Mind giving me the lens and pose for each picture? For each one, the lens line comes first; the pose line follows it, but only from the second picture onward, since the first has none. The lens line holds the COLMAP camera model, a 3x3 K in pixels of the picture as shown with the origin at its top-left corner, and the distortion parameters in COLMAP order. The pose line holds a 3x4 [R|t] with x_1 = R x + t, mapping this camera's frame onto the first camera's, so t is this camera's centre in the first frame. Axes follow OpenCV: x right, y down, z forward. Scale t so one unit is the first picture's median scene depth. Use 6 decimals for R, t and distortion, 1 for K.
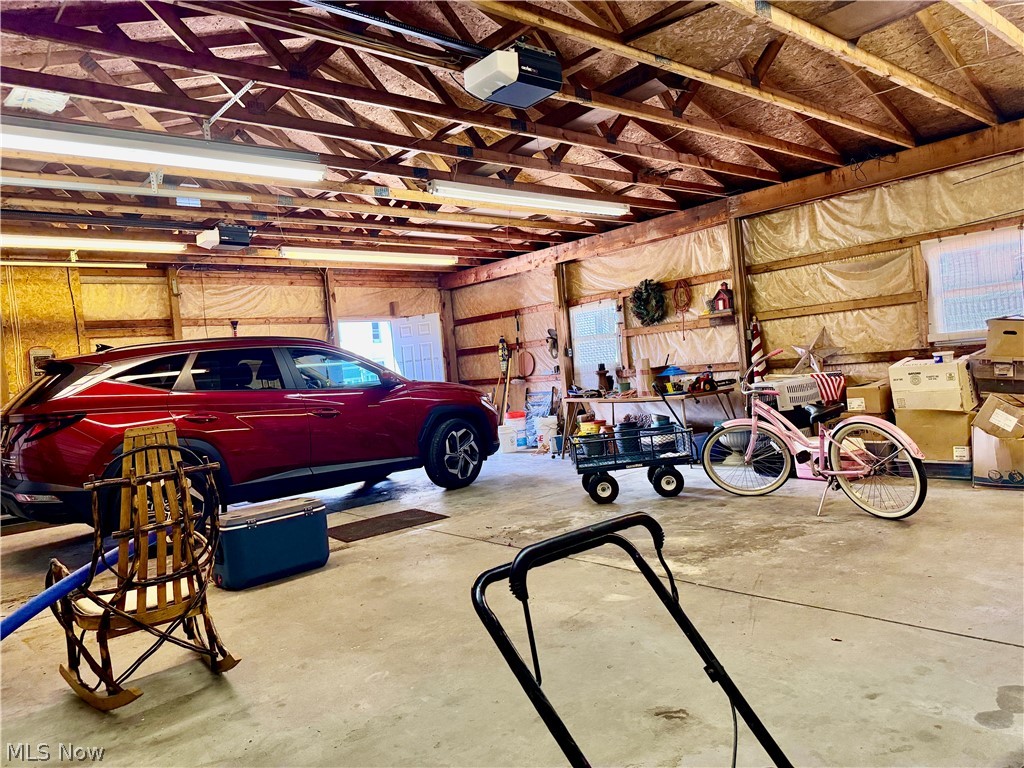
lens RADIAL K [[725.8, 0, 514.0], [0, 725.8, 381.3], [0, 0, 1]] dist [0.081048, -0.047921]
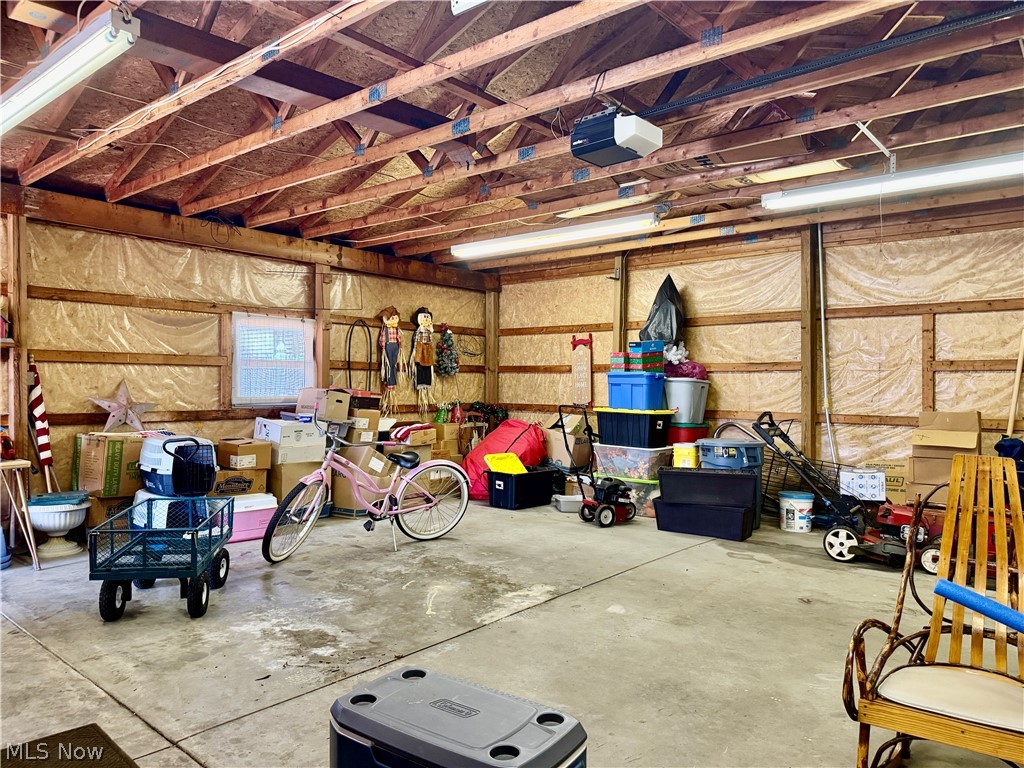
lens RADIAL K [[725.8, 0, 514.1], [0, 725.8, 387.1], [0, 0, 1]] dist [0.081048, -0.047921]
pose [[-0.160229, 0.072429, 0.984419, -0.894055], [0.019931, 0.997338, -0.070136, 0.011818], [-0.986879, 0.008383, -0.161246, 1.165431]]
